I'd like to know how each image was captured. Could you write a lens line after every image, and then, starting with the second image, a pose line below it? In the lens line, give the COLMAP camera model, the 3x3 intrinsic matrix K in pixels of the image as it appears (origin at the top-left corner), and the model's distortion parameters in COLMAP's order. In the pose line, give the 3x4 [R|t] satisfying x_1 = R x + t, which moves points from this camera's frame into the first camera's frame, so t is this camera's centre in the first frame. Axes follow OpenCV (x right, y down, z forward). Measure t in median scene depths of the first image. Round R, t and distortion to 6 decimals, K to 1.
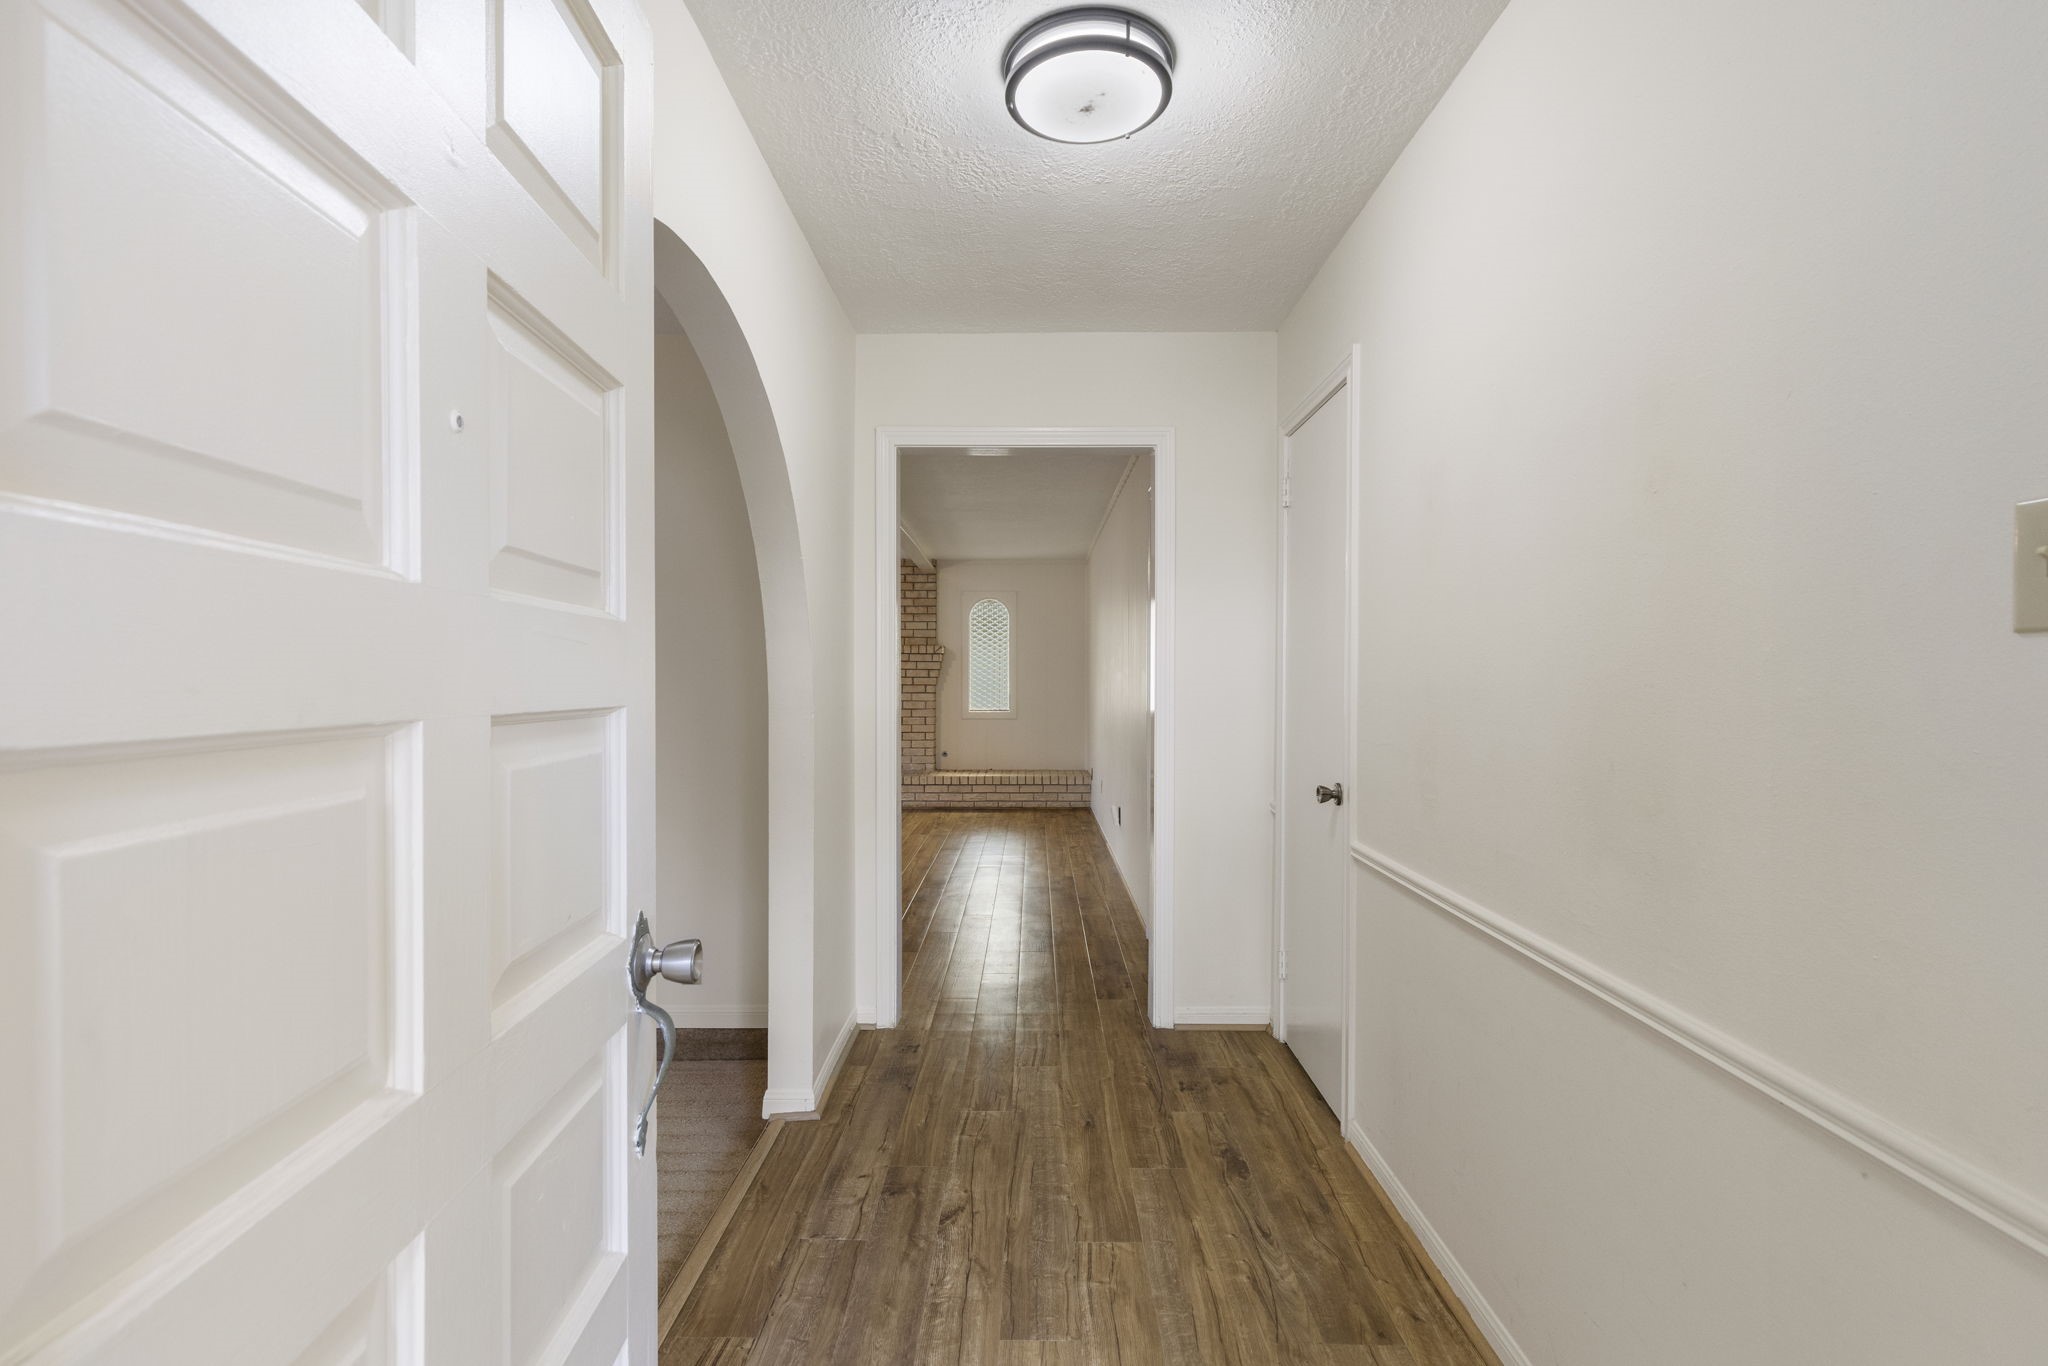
lens RADIAL K [[934.5, 0, 1025.5], [0, 934.5, 683.6], [0, 0, 1]] dist [-0.000402, -0.000226]
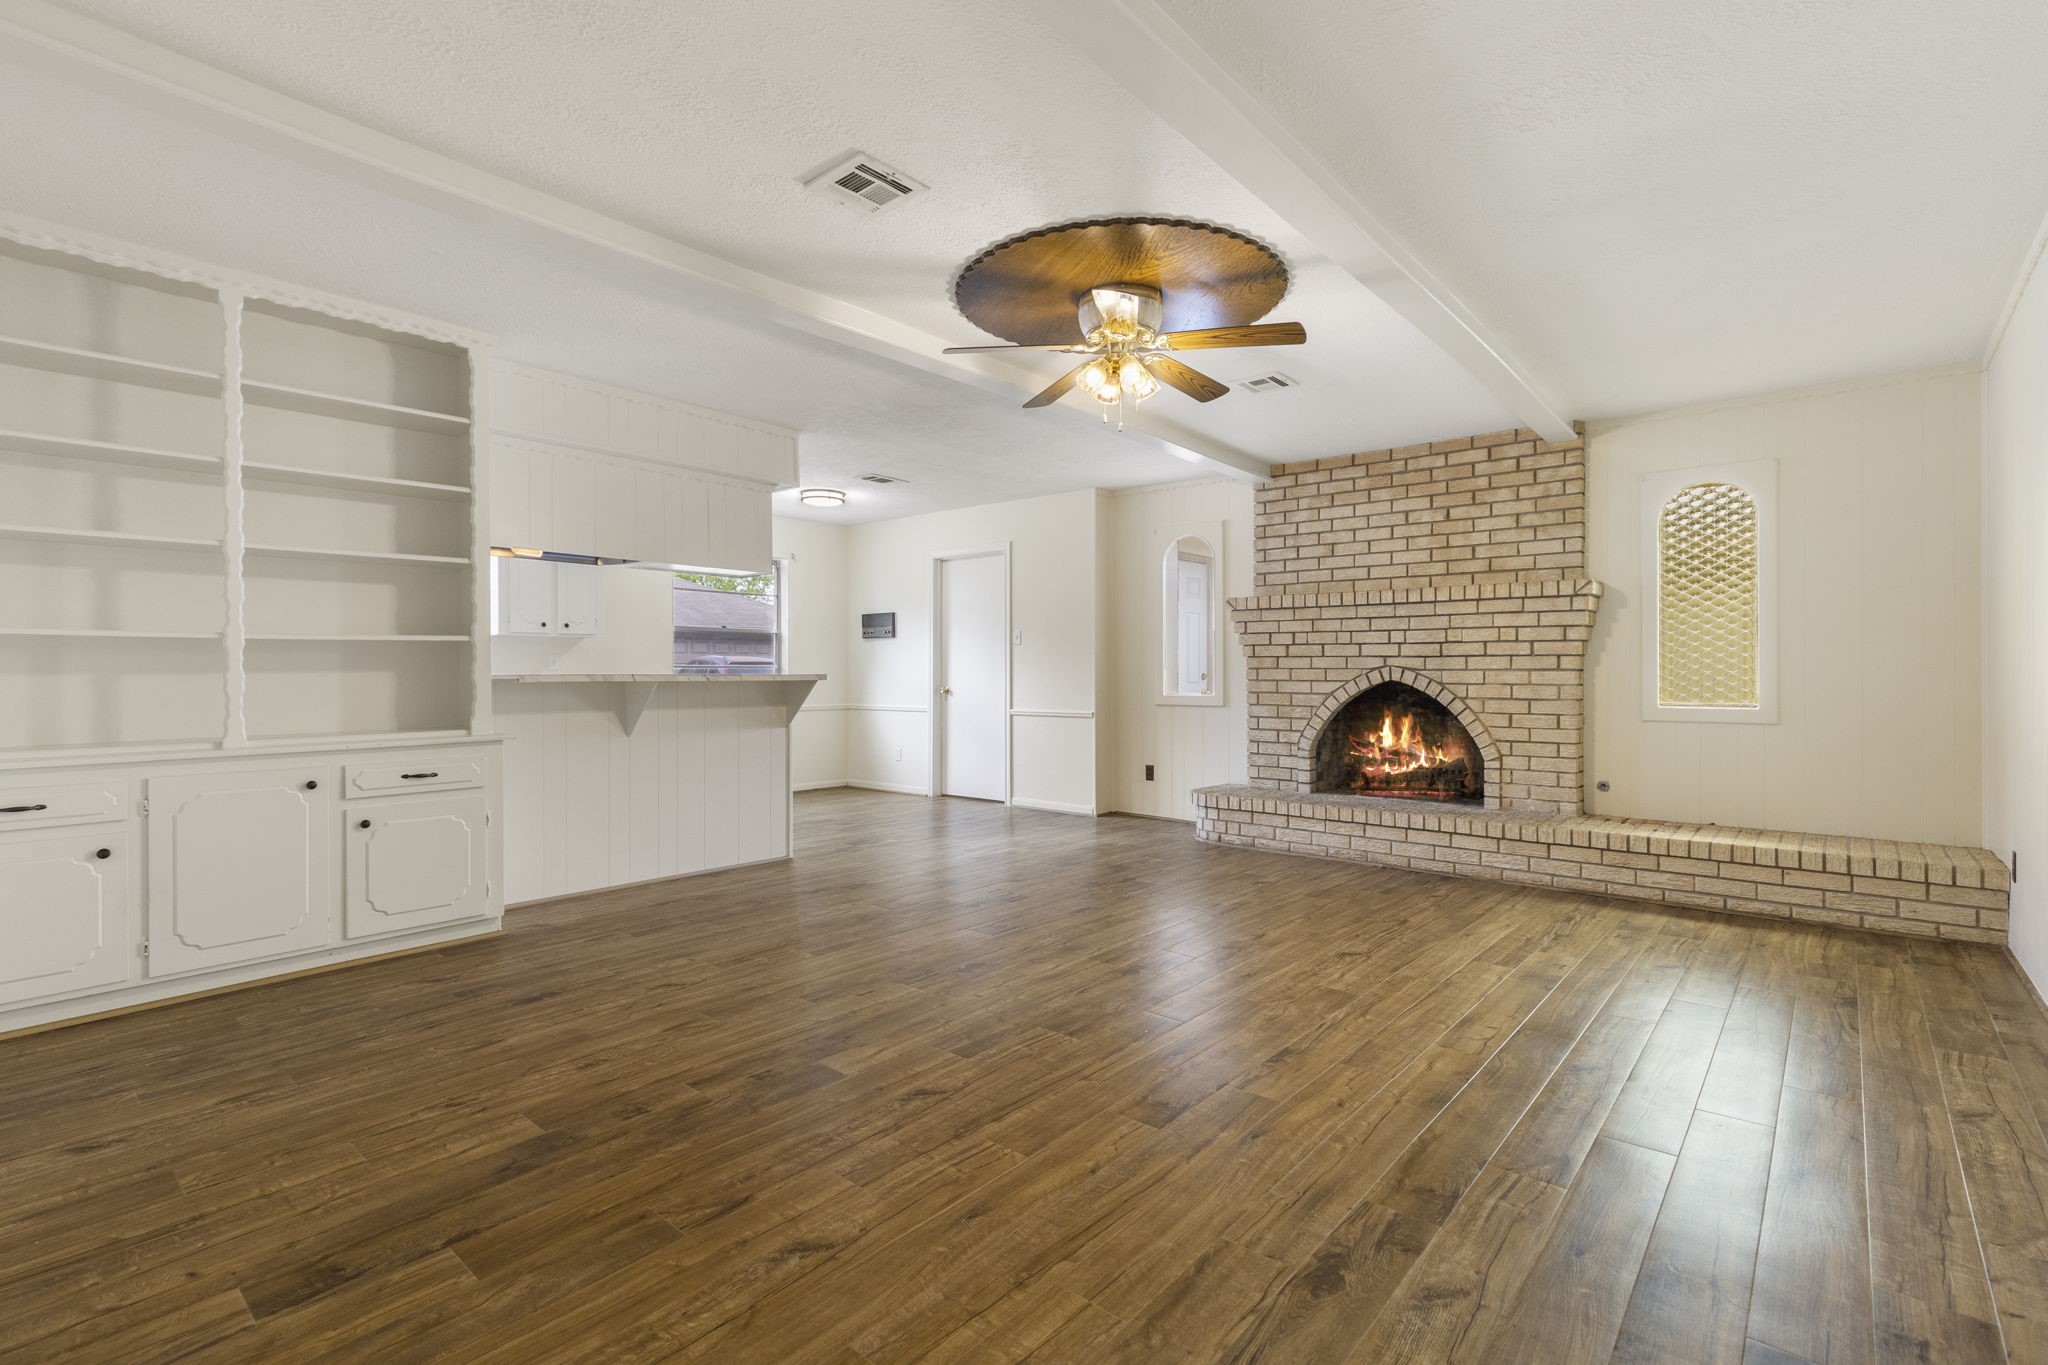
lens RADIAL K [[934.5, 0, 1021.0], [0, 934.5, 675.0], [0, 0, 1]] dist [-0.000402, -0.000226]
pose [[0.757515, -0.002398, -0.652814, 0.009645], [-0.001701, 0.999983, -0.005647, 0.016917], [0.652816, 0.005388, 0.757497, 0.402739]]
